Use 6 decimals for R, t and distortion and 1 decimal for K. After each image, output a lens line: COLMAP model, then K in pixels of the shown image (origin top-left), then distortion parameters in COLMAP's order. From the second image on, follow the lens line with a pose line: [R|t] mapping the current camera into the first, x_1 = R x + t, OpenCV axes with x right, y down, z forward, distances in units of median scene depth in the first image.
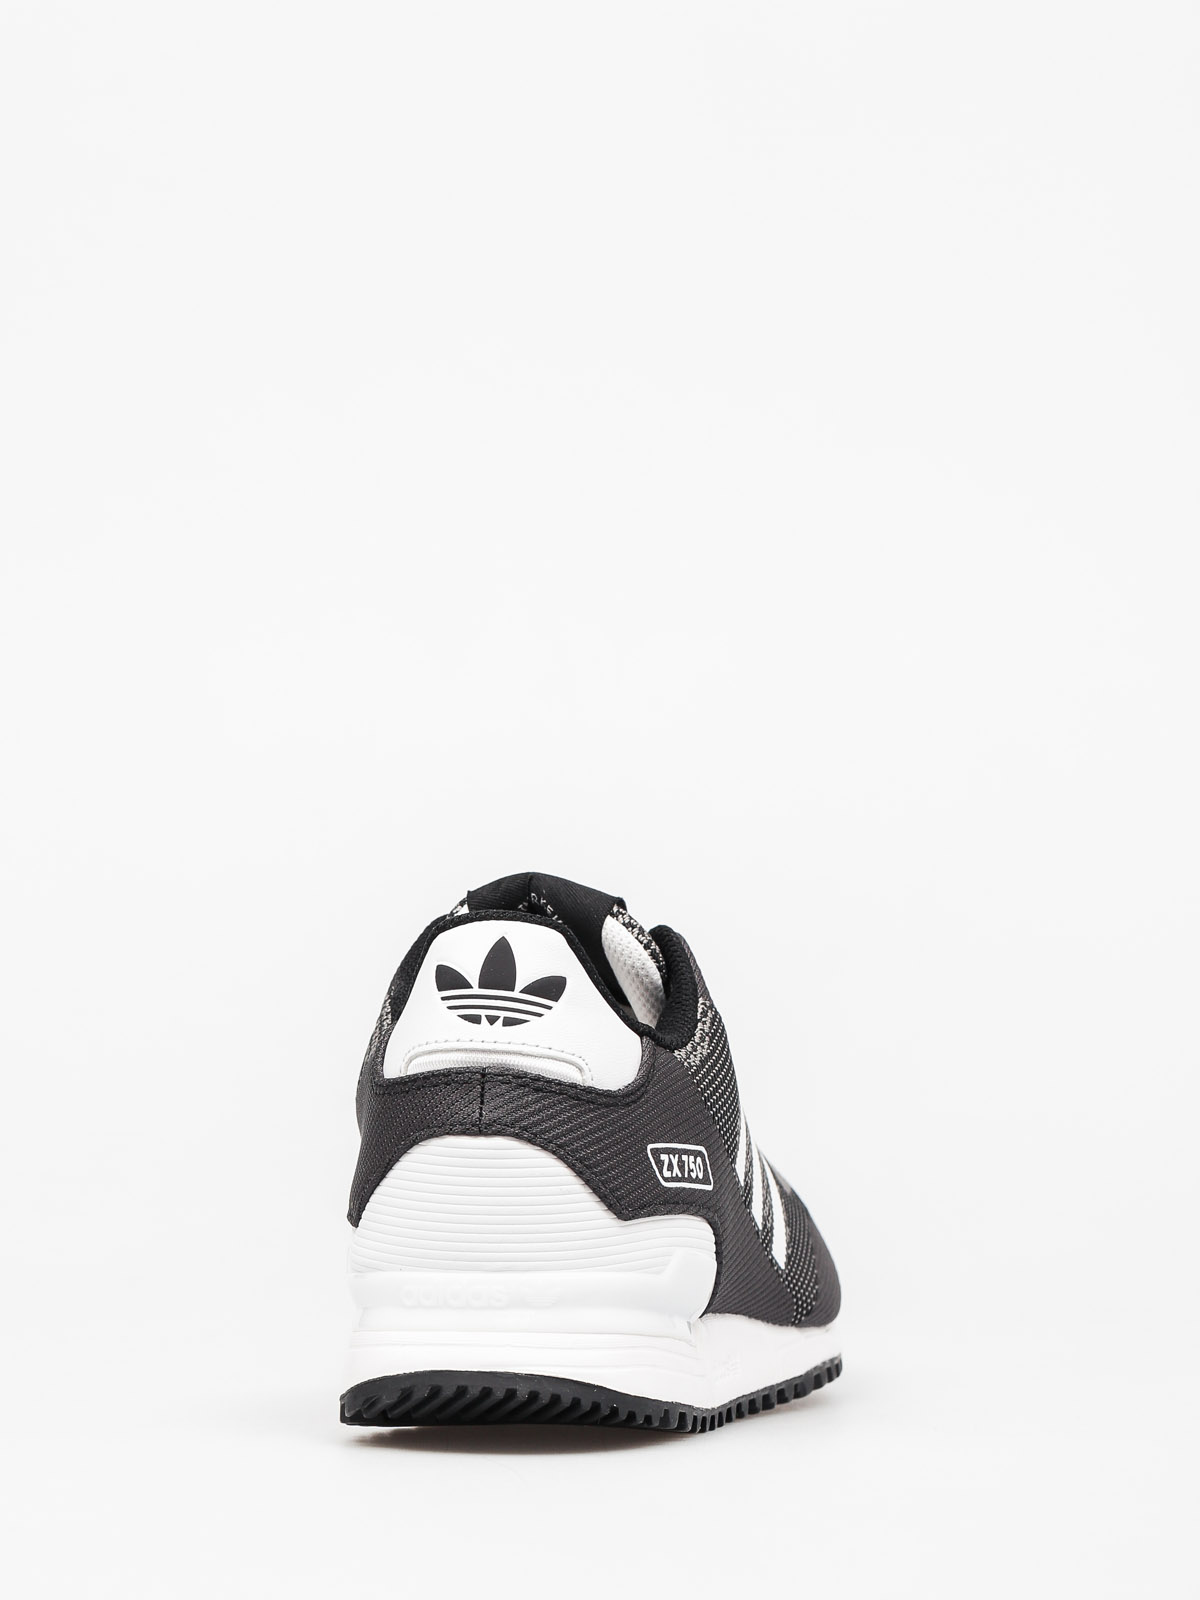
lens RADIAL K [[4563.0, 0, 598.9], [0, 4563.0, 800.4], [0, 0, 1]] dist [0.664188, 0.000000]
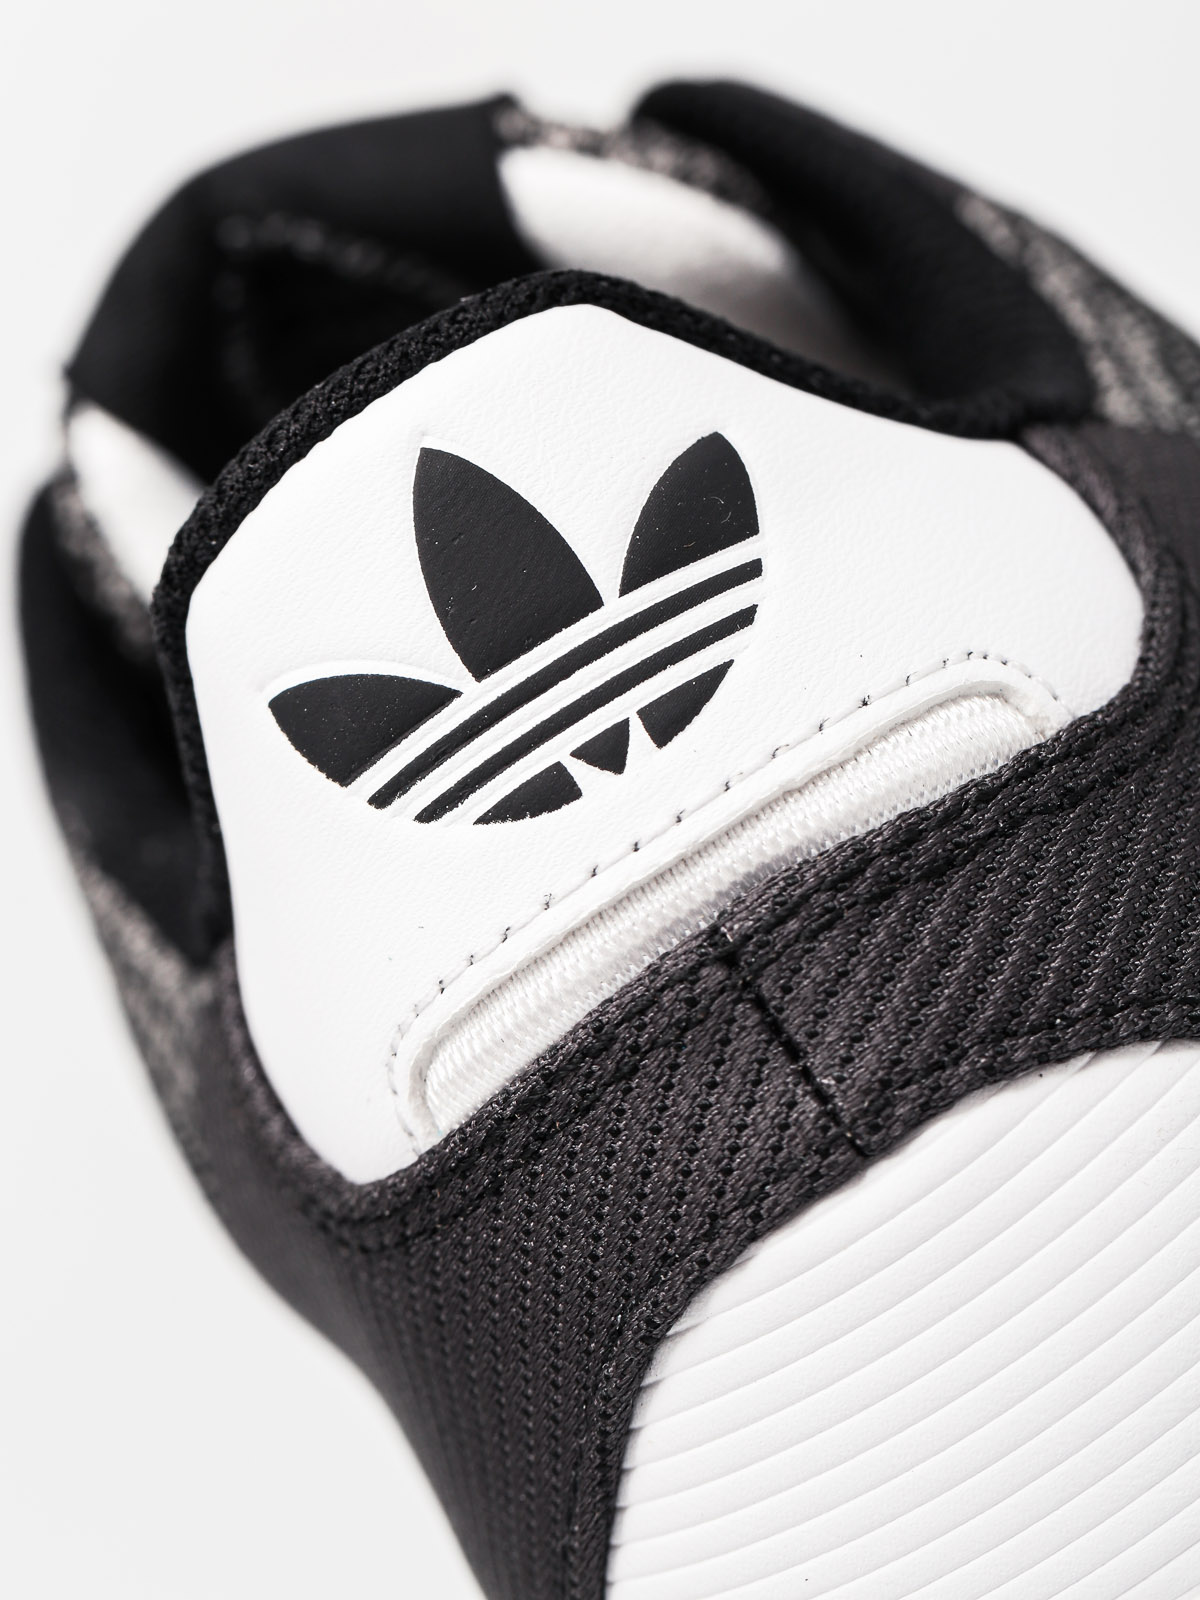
lens RADIAL K [[4563.0, 0, 599.0], [0, 4563.0, 796.5], [0, 0, 1]] dist [0.664188, 0.000000]
pose [[0.790425, -0.602746, 0.109206, -0.051599], [0.572219, 0.790169, 0.219540, -0.003621], [-0.218619, -0.111040, 0.969472, 0.764596]]
